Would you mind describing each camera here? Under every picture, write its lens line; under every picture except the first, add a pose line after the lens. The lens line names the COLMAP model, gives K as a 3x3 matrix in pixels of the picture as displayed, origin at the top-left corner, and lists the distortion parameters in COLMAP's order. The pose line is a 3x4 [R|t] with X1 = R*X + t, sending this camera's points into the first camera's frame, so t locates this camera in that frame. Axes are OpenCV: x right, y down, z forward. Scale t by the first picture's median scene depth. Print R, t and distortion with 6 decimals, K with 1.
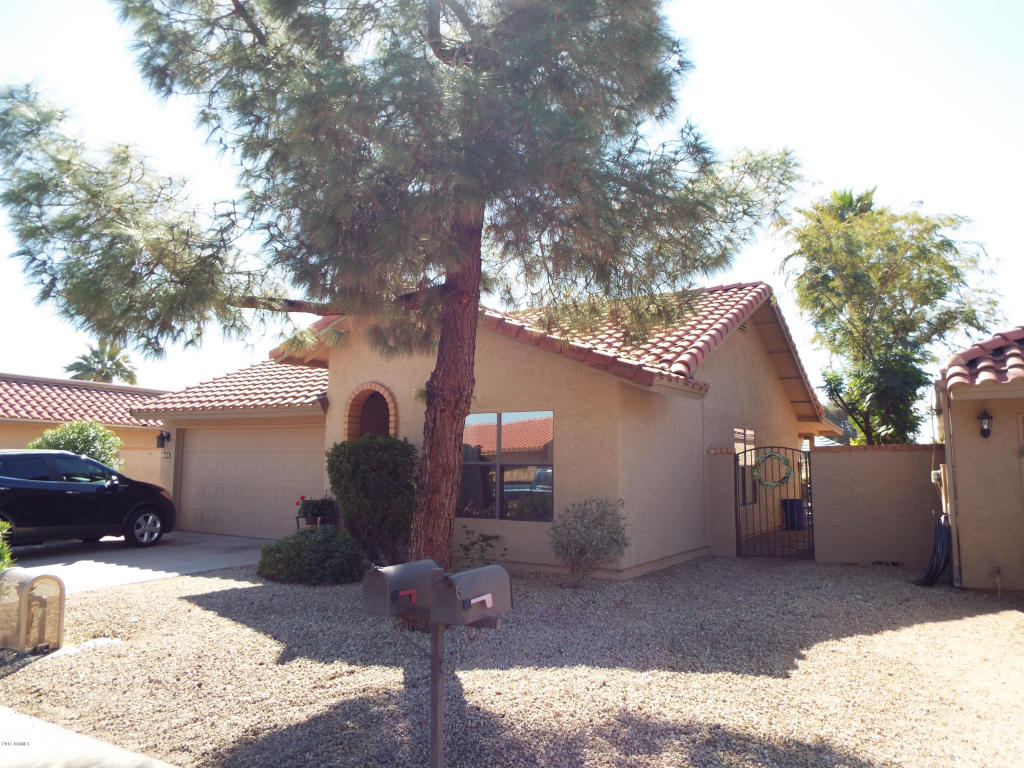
lens RADIAL K [[757.4, 0, 513.1], [0, 757.4, 379.0], [0, 0, 1]] dist [0.000659, -0.000730]
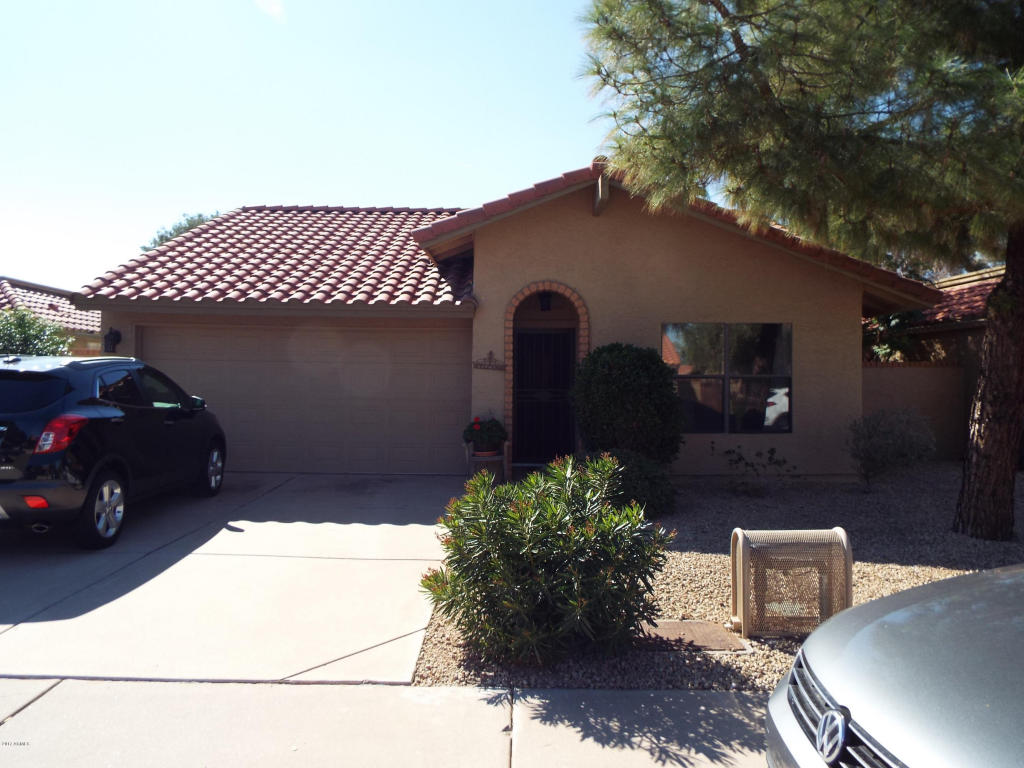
lens RADIAL K [[757.4, 0, 513.1], [0, 757.4, 379.0], [0, 0, 1]] dist [0.000659, -0.000730]
pose [[0.844143, 0.000670, 0.536117, -0.682972], [-0.054335, 0.994957, 0.084311, 0.044039], [-0.533357, -0.100300, 0.839923, 0.310894]]
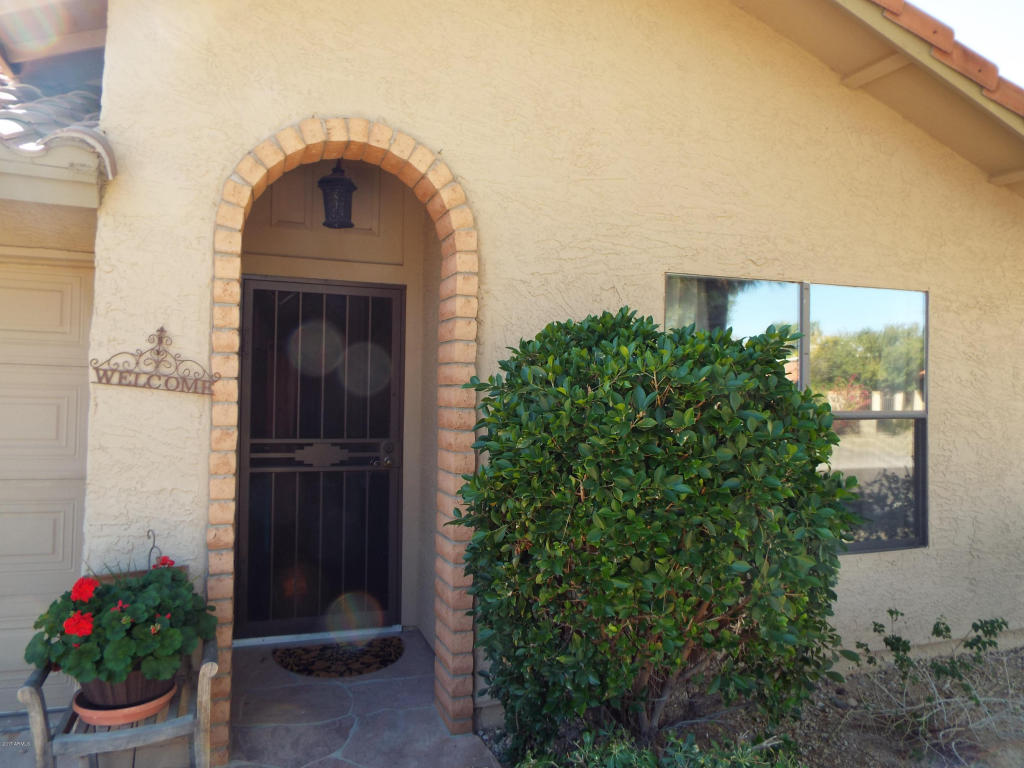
lens RADIAL K [[757.4, 0, 513.1], [0, 757.4, 379.0], [0, 0, 1]] dist [0.000659, -0.000730]
pose [[0.611781, 0.017195, 0.790841, -0.373664], [-0.096357, 0.993939, 0.052929, 0.078411], [-0.785137, -0.108584, 0.609729, 0.797199]]
